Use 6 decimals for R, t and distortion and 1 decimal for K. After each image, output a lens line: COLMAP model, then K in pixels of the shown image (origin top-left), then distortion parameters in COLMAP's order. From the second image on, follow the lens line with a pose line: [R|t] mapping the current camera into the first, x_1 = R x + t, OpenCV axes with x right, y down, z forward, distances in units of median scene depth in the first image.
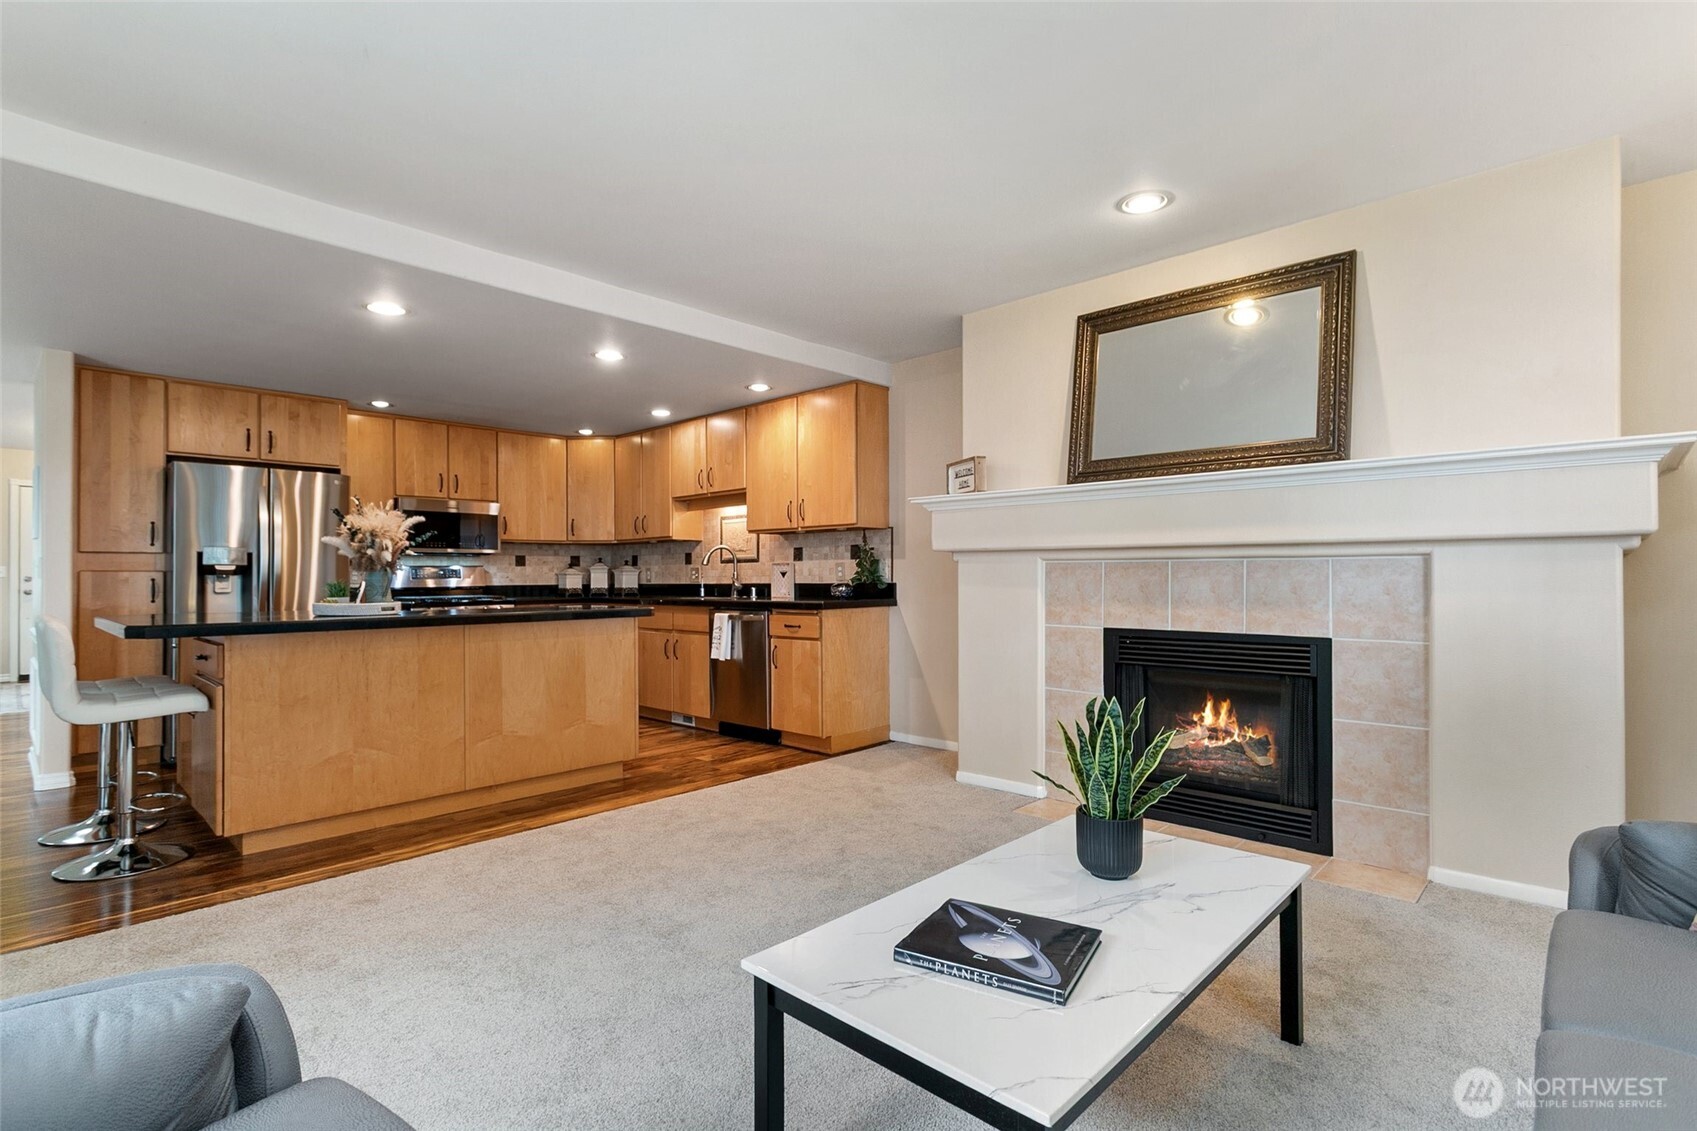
lens RADIAL K [[814.2, 0, 847.4], [0, 814.2, 572.2], [0, 0, 1]] dist [0.002029, 0.000707]
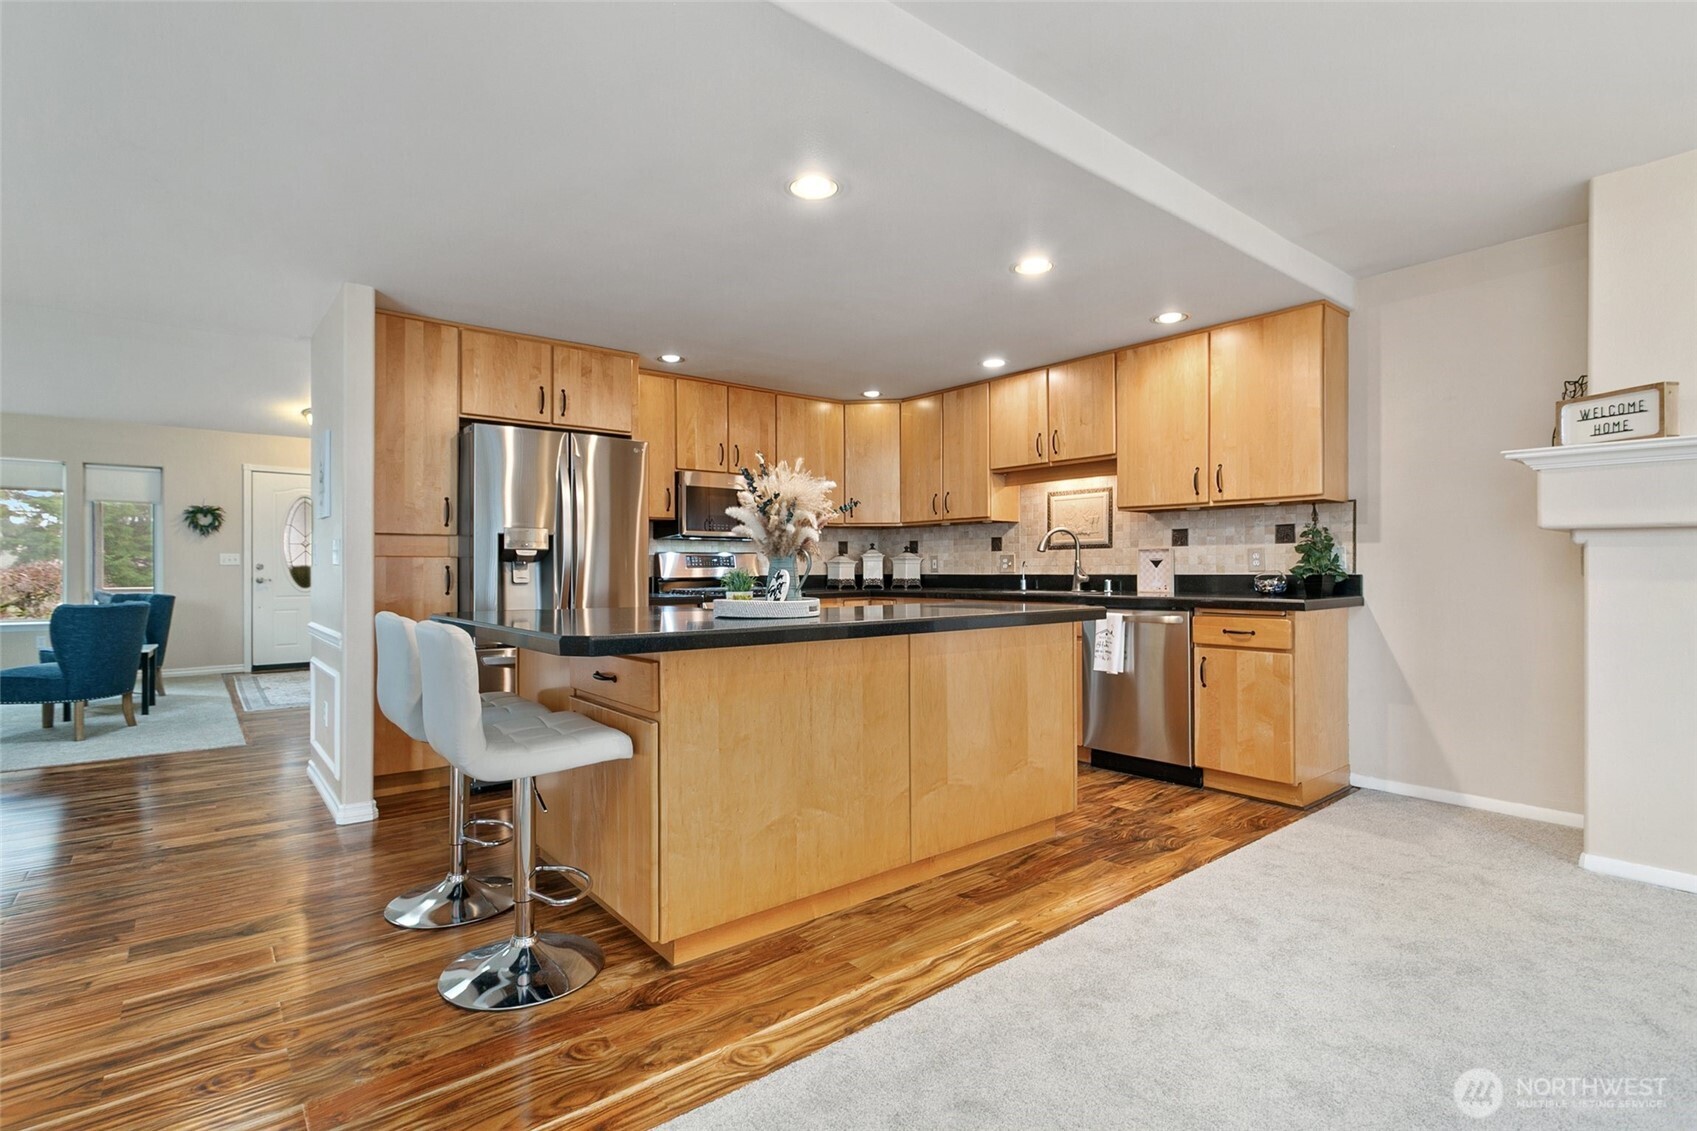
lens RADIAL K [[813.5, 0, 848.5], [0, 813.5, 565.5], [0, 0, 1]] dist [-0.000960, 0.000542]
pose [[0.992583, 0.002769, -0.121541, -0.317622], [-0.002374, 0.999991, 0.003395, 0.003418], [0.121549, -0.003082, 0.992581, 0.208631]]
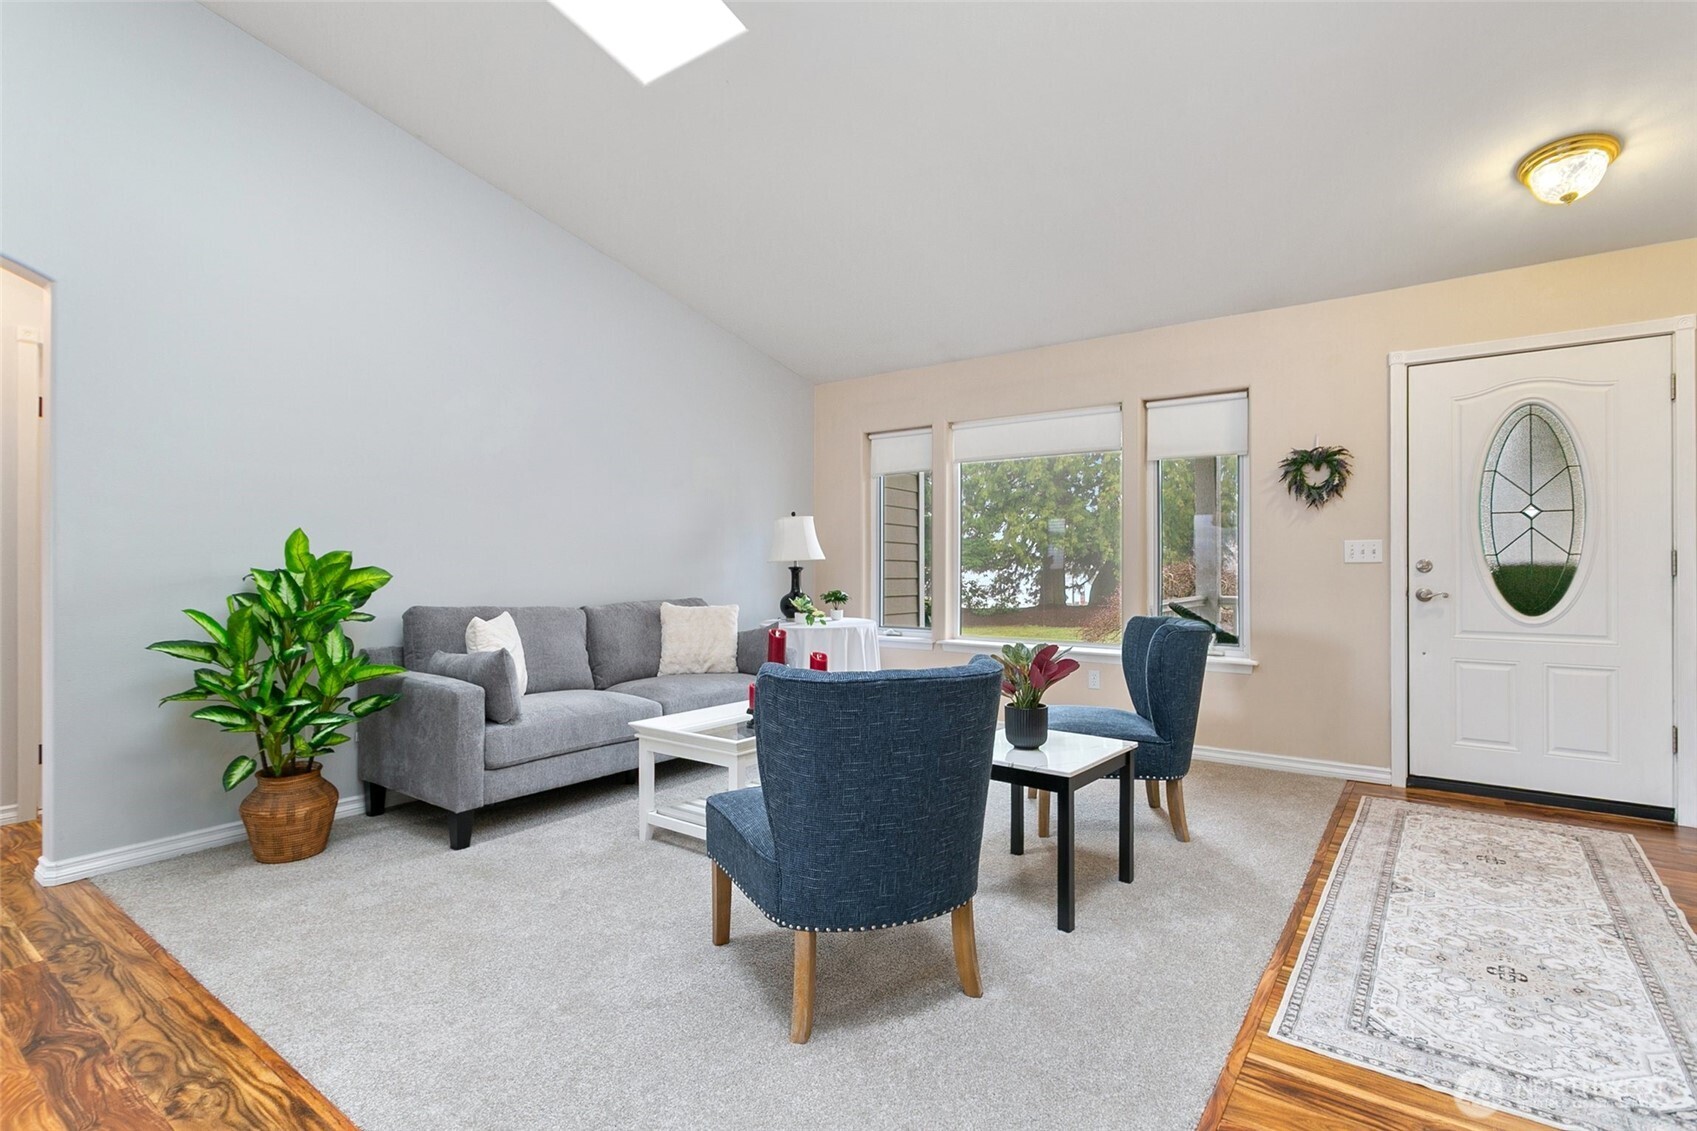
lens RADIAL K [[814.2, 0, 847.4], [0, 814.2, 572.2], [0, 0, 1]] dist [0.002029, 0.000707]
pose [[0.123719, 0.006404, -0.992297, -0.974260], [0.005379, 0.999960, 0.007124, 0.011179], [0.992303, -0.006219, 0.123680, 1.026199]]
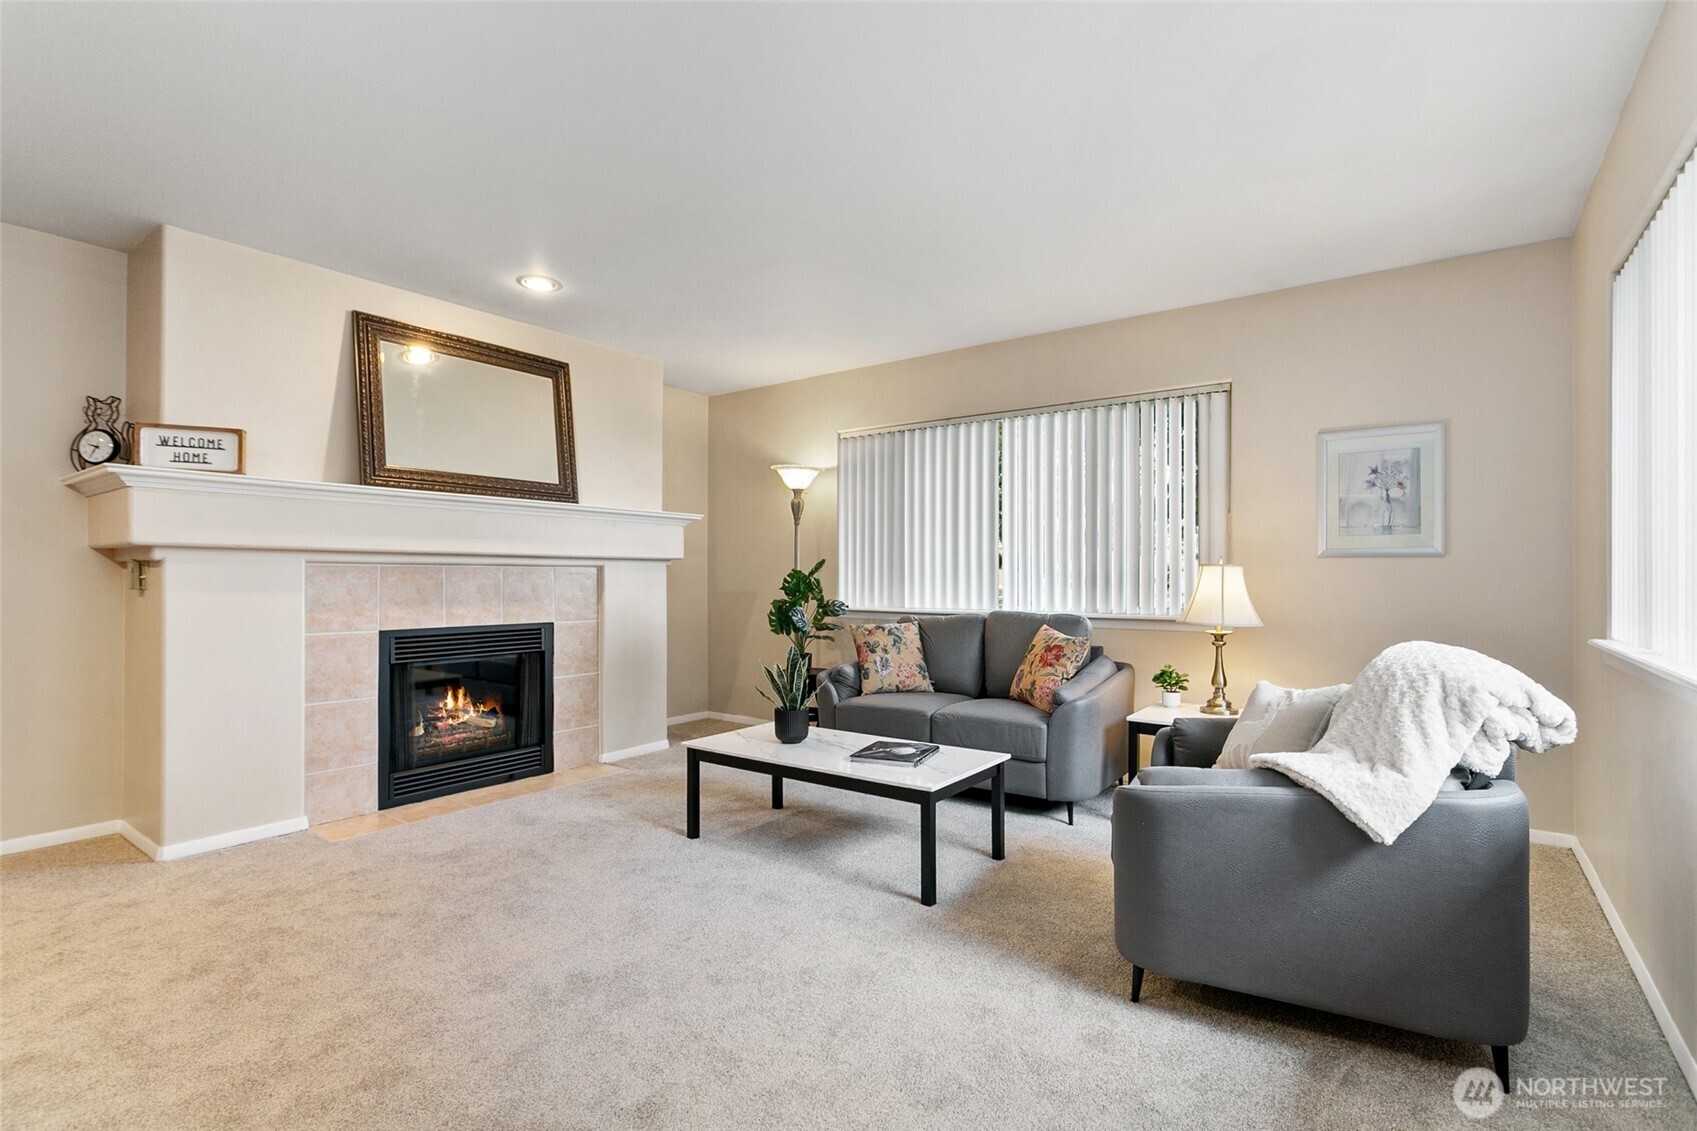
lens RADIAL K [[799.5, 0, 841.5], [0, 799.5, 573.6], [0, 0, 1]] dist [-0.000683, -0.000117]
pose [[-0.125088, 0.008771, 0.992107, -0.531133], [-0.003367, 0.999951, -0.009265, 0.003027], [-0.992140, -0.004499, -0.125052, 0.397594]]
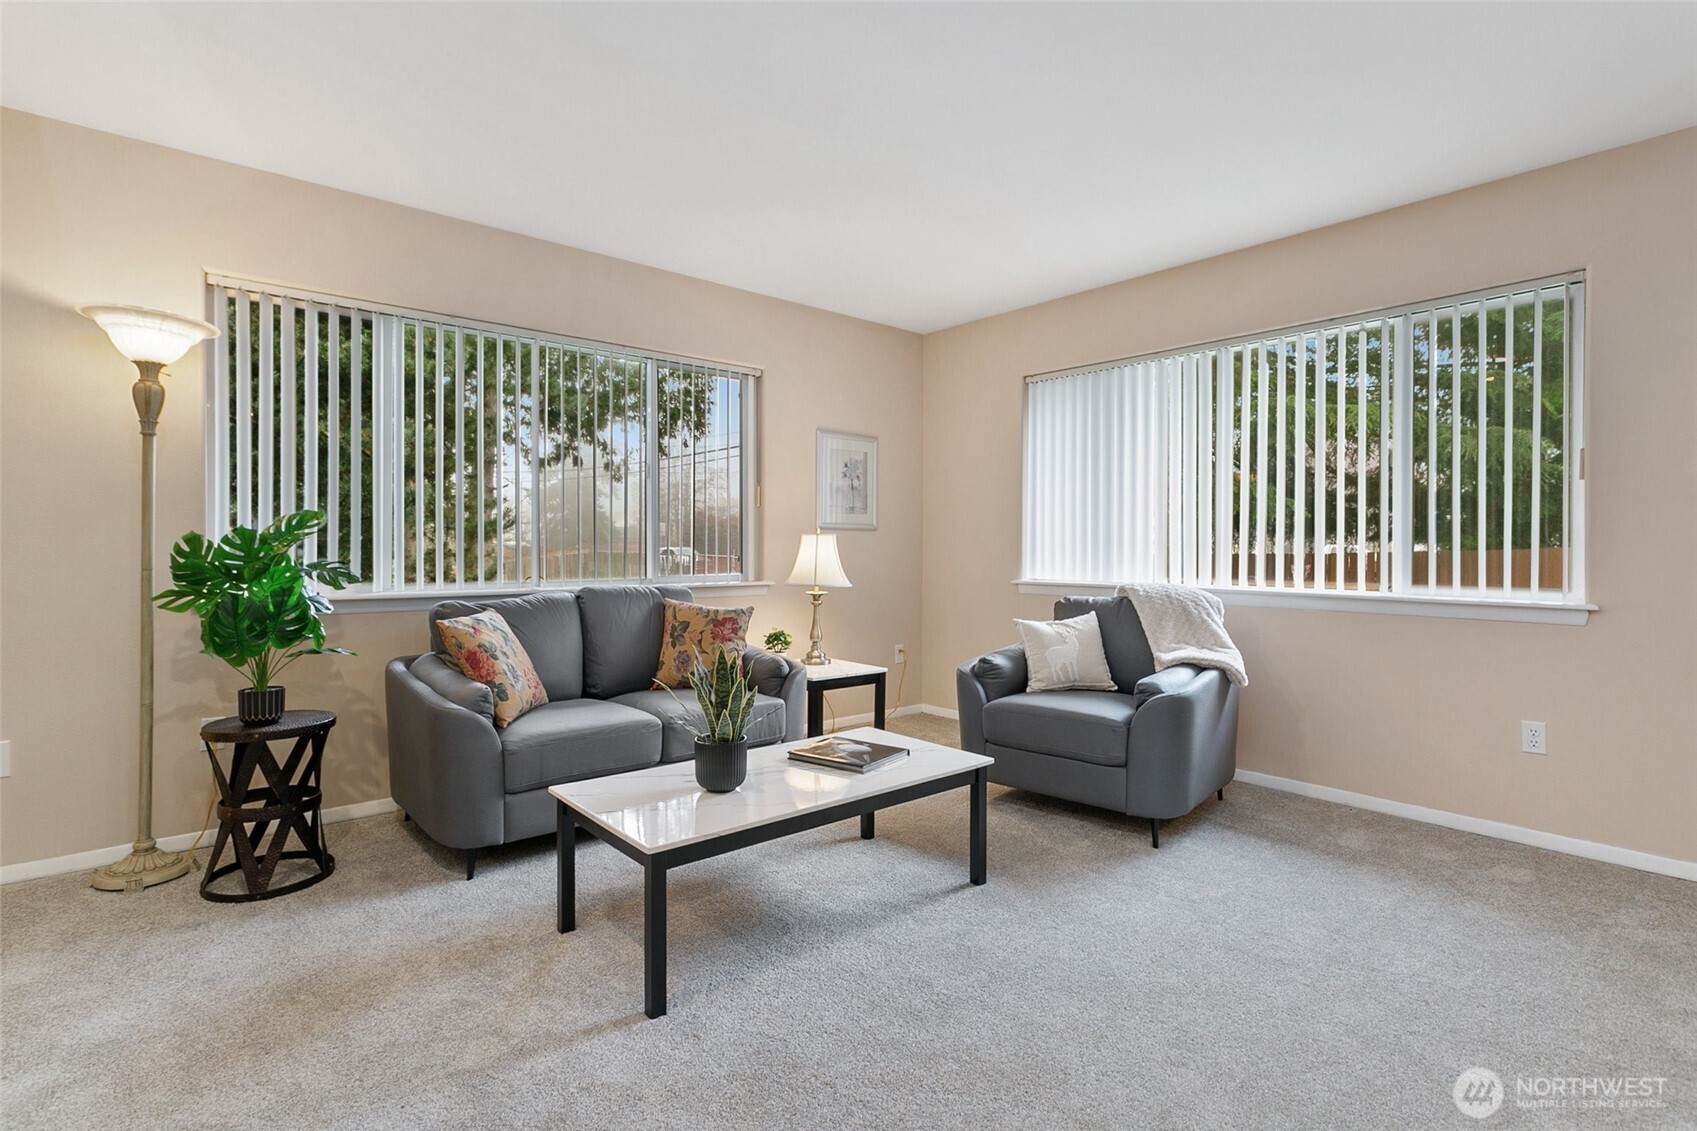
lens RADIAL K [[801.4, 0, 844.3], [0, 801.4, 559.7], [0, 0, 1]] dist [0.001540, -0.000962]
pose [[-0.994136, 0.001478, 0.108126, -0.001692], [0.002806, 0.999922, 0.012135, 0.003790], [-0.108100, 0.012367, -0.994063, 0.773565]]
